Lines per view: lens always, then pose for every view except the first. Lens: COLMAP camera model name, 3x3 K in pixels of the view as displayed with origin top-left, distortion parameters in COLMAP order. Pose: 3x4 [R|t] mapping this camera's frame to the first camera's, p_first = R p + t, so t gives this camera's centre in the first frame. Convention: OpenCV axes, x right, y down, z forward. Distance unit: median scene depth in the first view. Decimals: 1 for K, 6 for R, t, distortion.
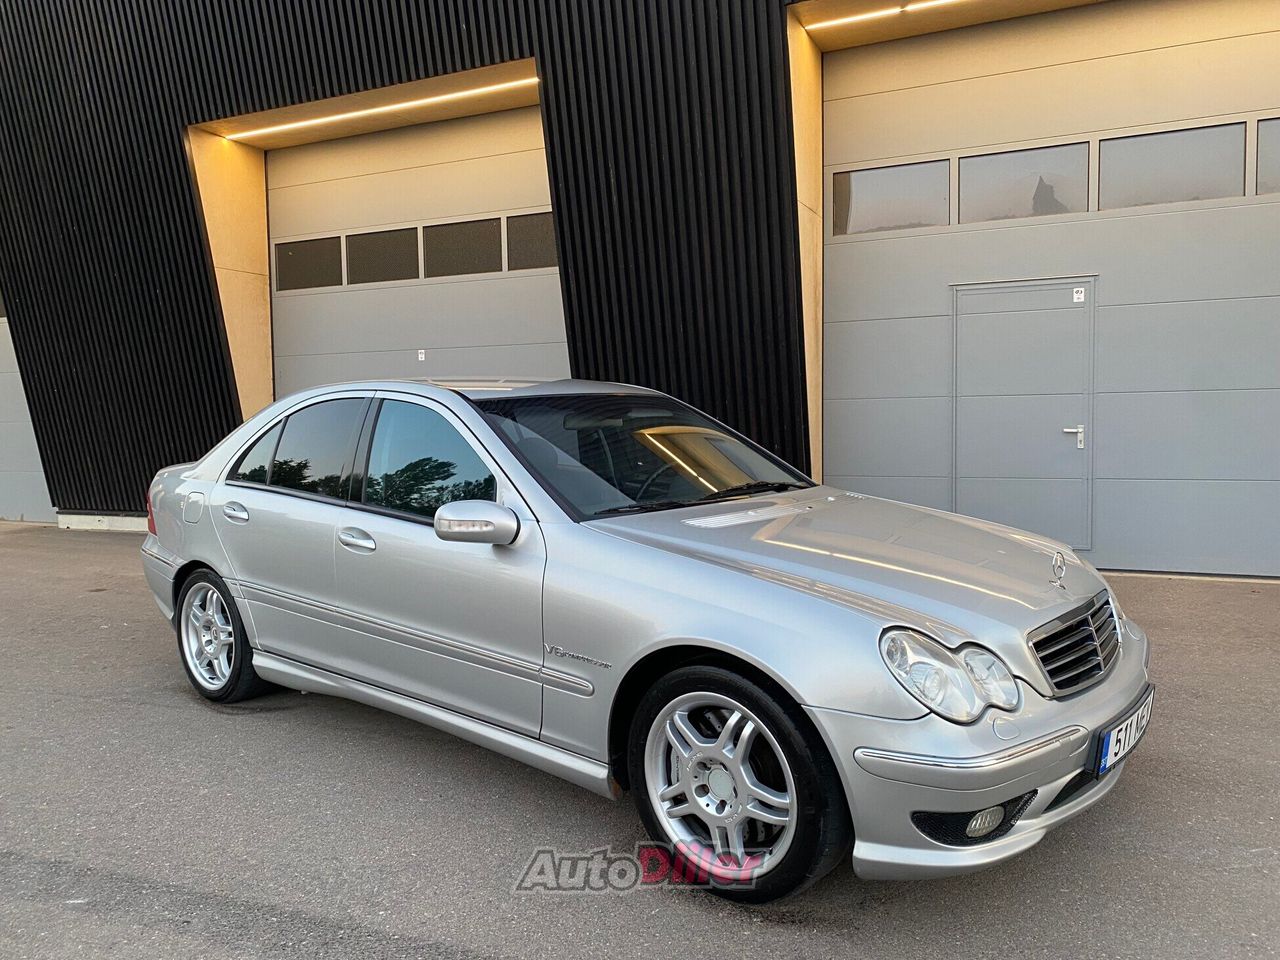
lens RADIAL K [[984.4, 0, 634.7], [0, 984.4, 479.9], [0, 0, 1]] dist [-0.000845, -0.005366]
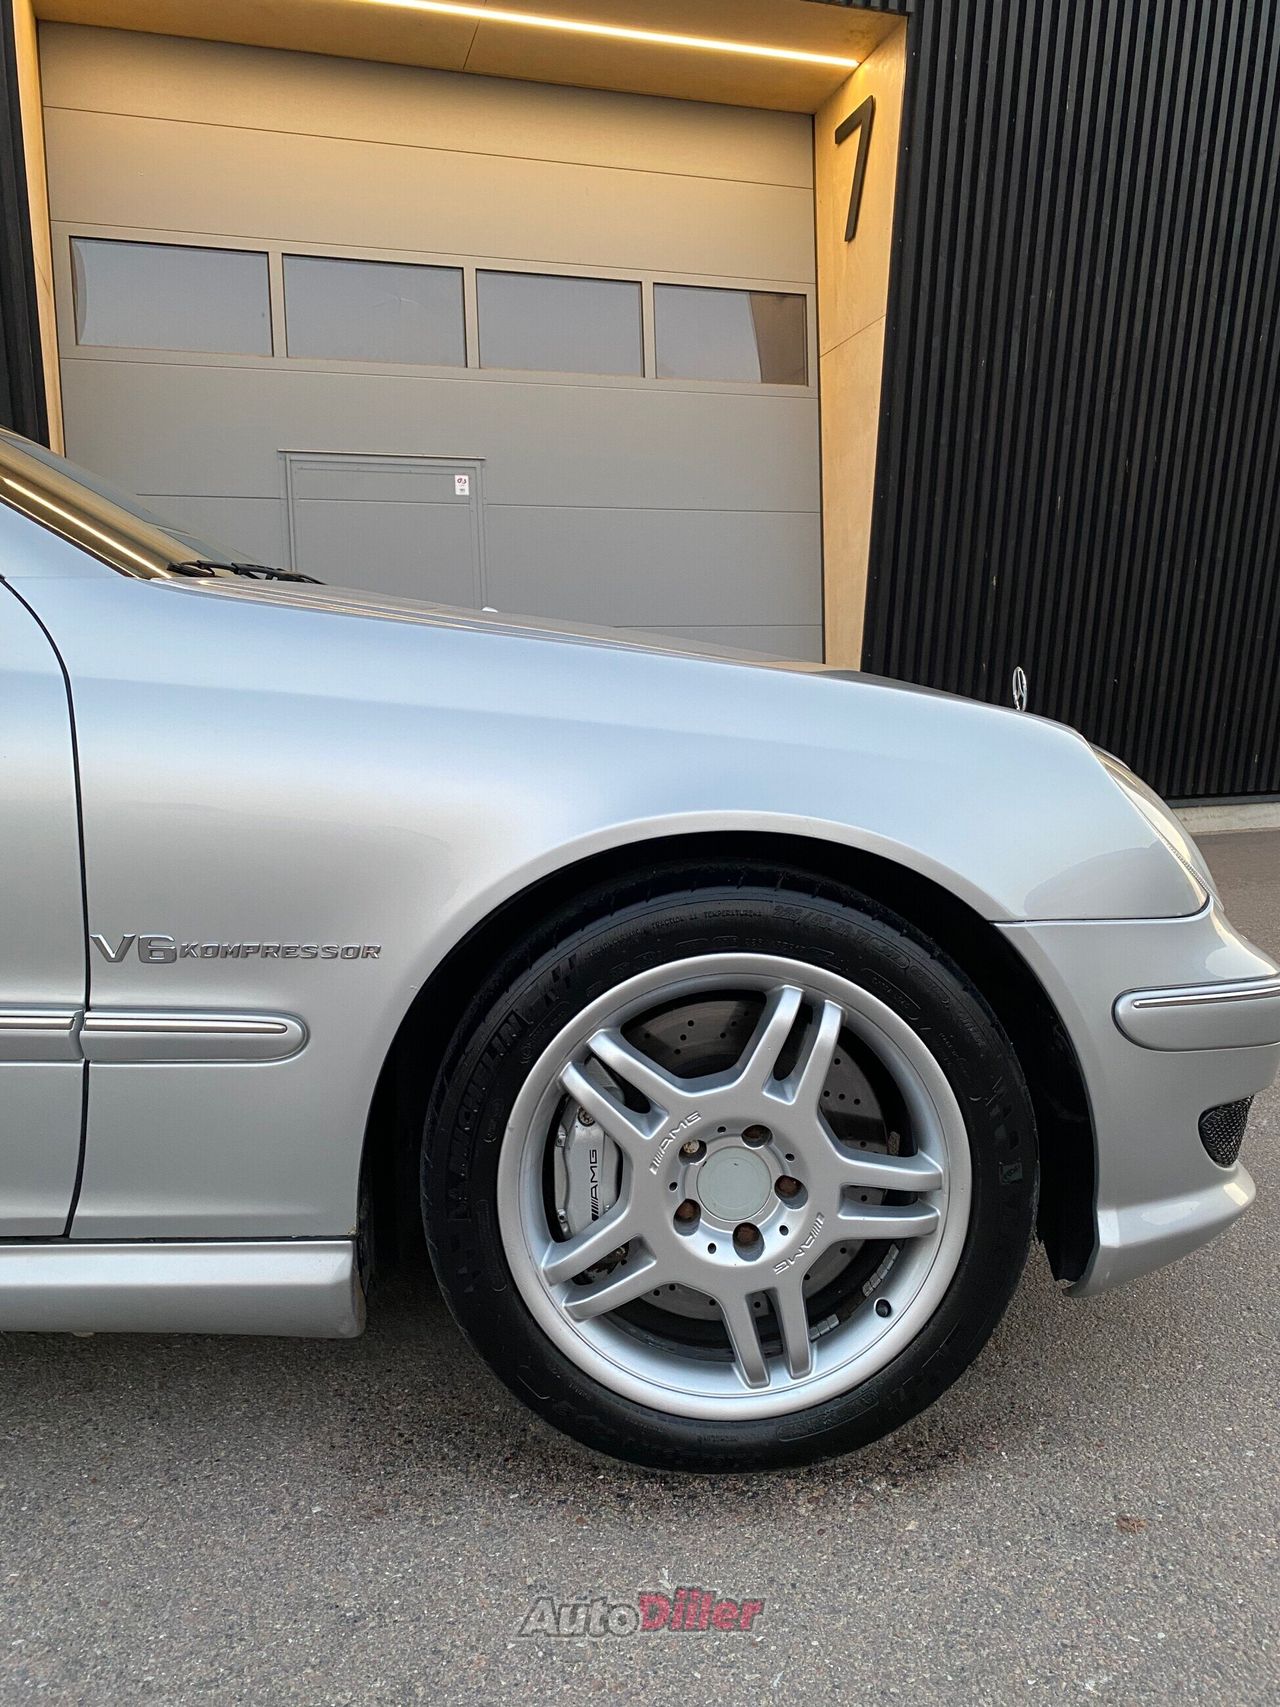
lens RADIAL K [[1312.8, 0, 641.8], [0, 1312.8, 831.0], [0, 0, 1]] dist [-0.000845, -0.005366]
pose [[0.729718, -0.053374, 0.681662, -0.287326], [0.065066, 0.997845, 0.008479, 0.157858], [-0.680645, 0.038166, 0.731618, 0.625882]]
